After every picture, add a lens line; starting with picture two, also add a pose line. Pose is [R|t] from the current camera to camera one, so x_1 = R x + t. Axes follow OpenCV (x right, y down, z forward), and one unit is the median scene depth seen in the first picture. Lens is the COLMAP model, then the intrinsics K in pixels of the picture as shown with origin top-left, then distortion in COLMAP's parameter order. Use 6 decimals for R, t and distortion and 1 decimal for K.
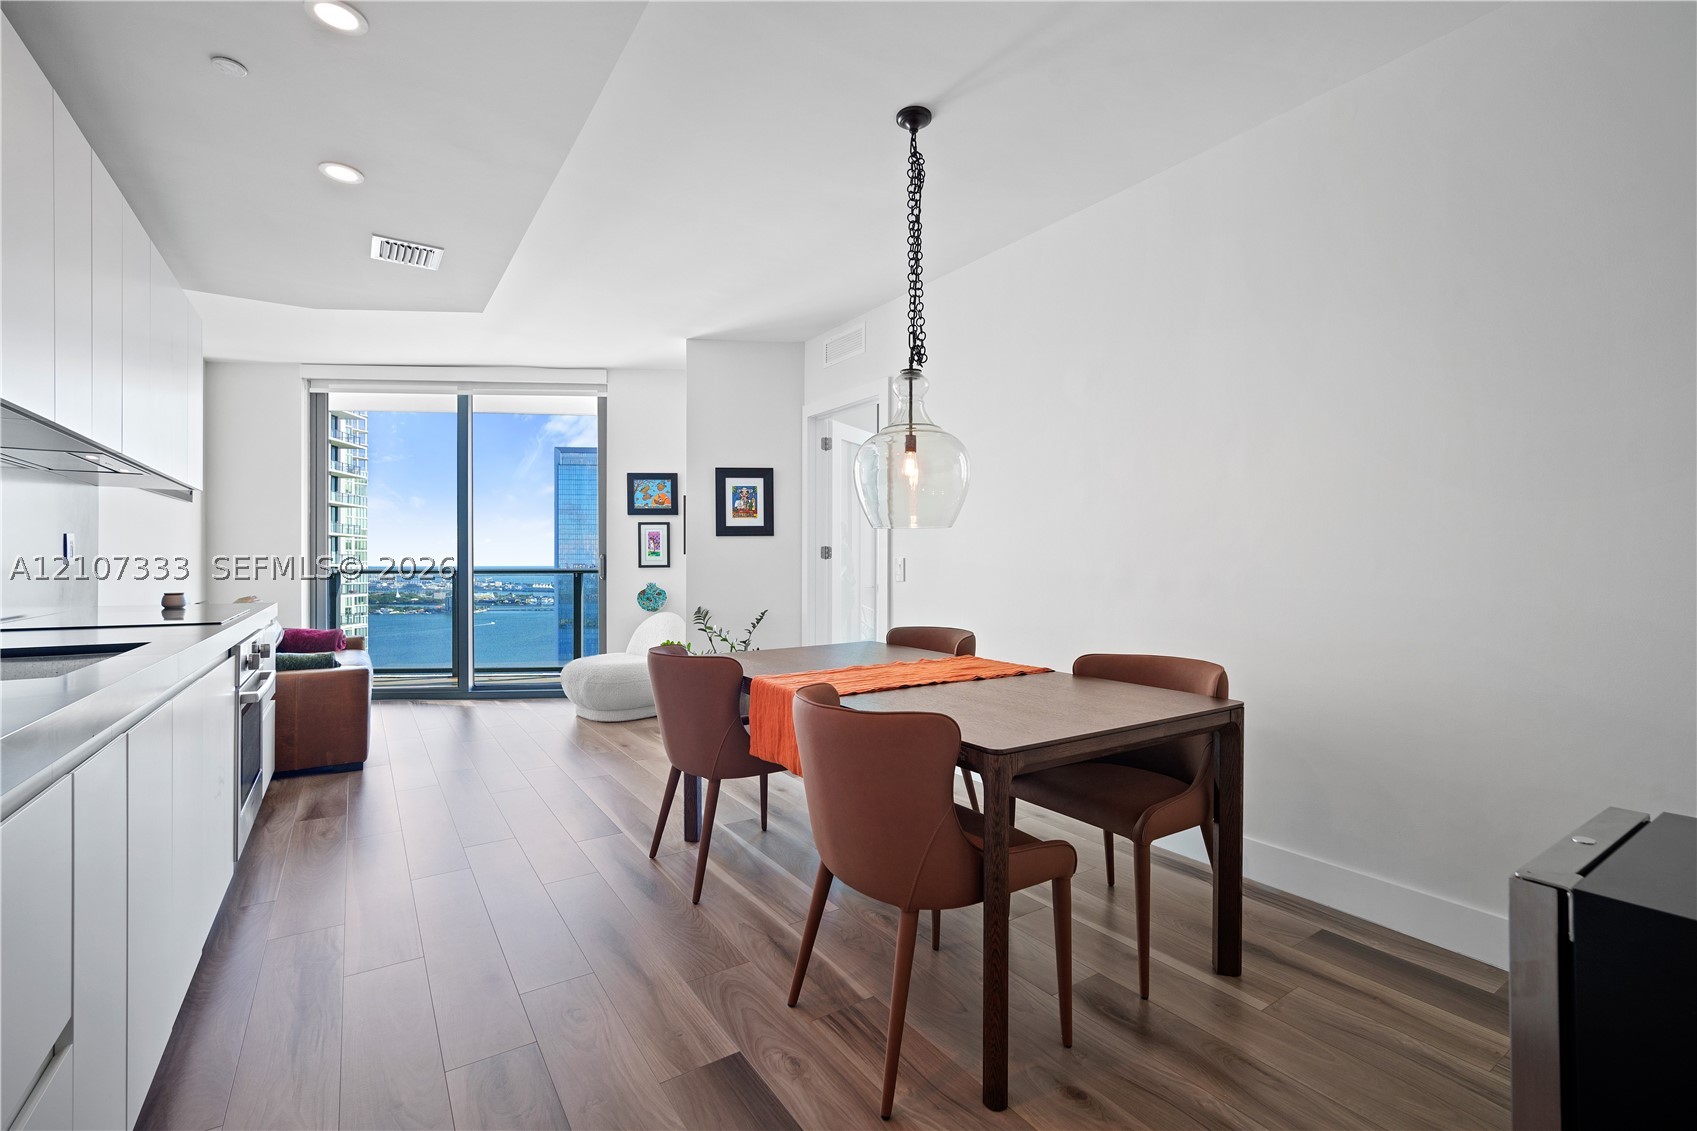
lens RADIAL K [[740.7, 0, 842.6], [0, 740.7, 568.7], [0, 0, 1]] dist [-0.001056, 0.000431]
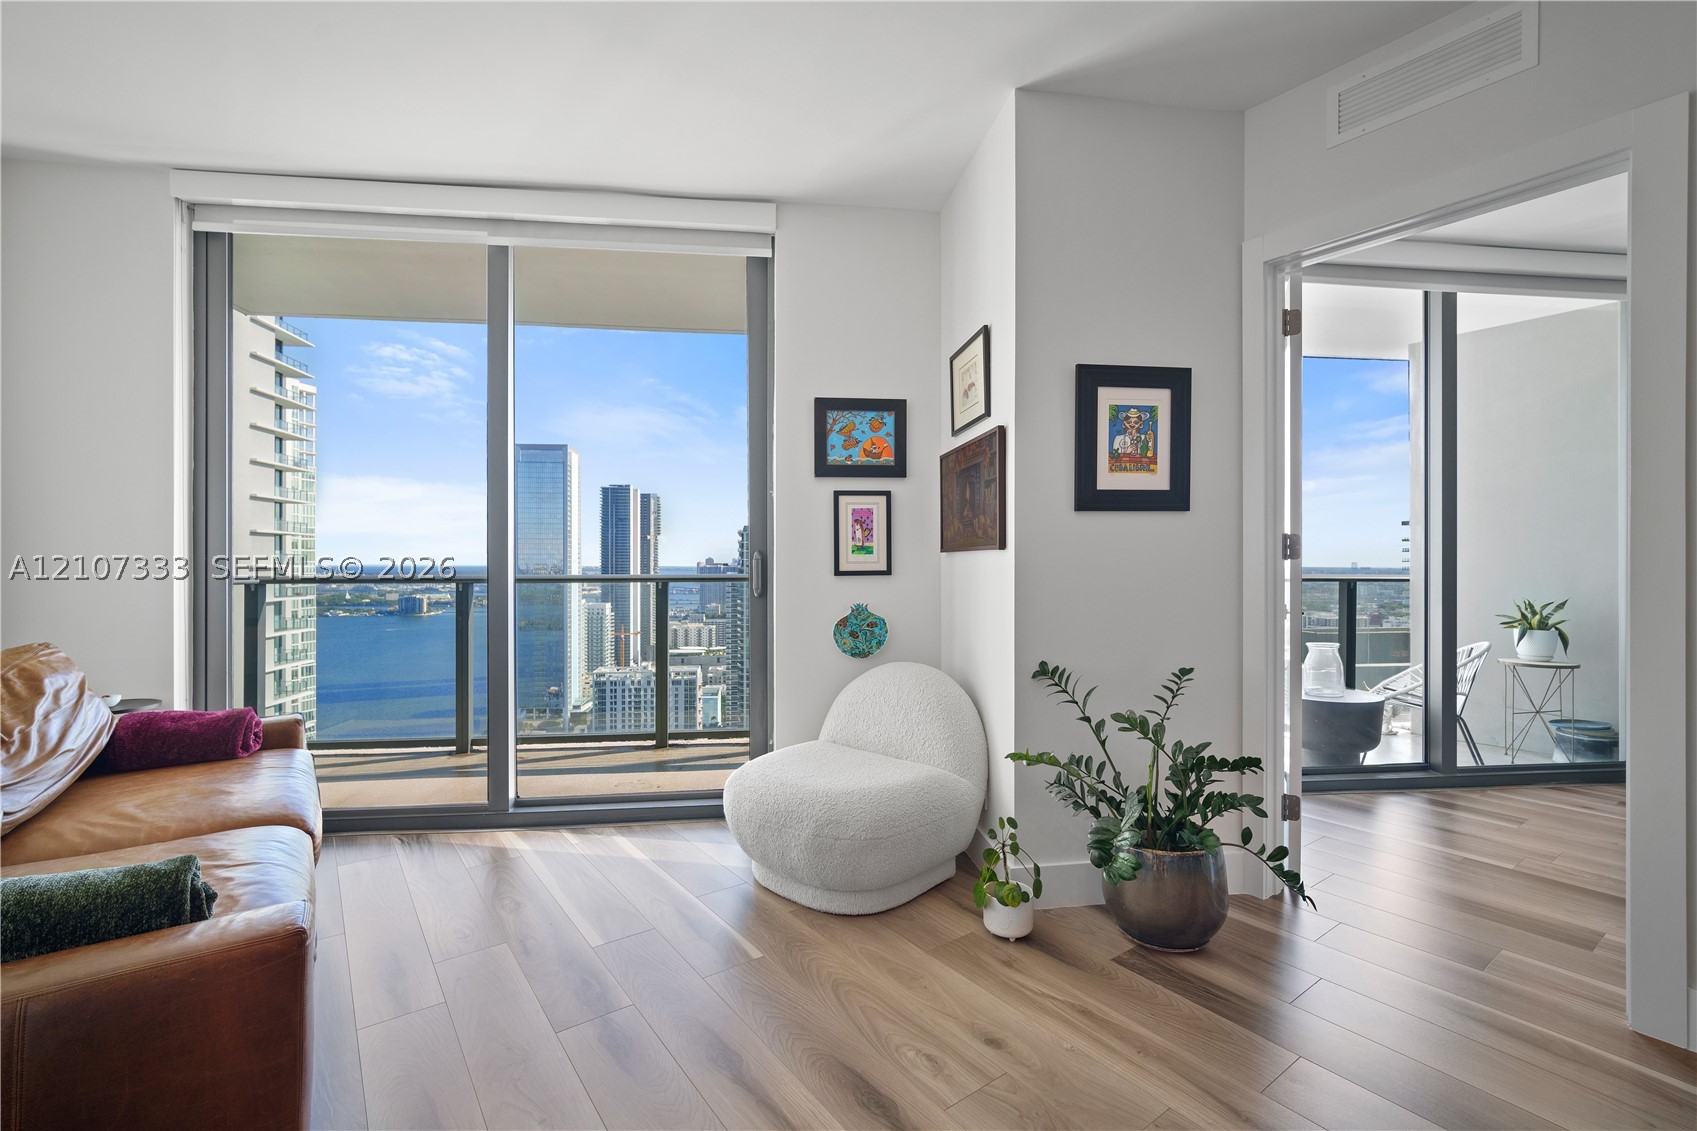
lens RADIAL K [[740.7, 0, 844.9], [0, 740.7, 565.1], [0, 0, 1]] dist [-0.001056, 0.000431]
pose [[0.998746, -0.001520, 0.050033, -0.294948], [0.001737, 0.999989, -0.004284, -0.006602], [-0.050026, 0.004365, 0.998738, 0.465050]]
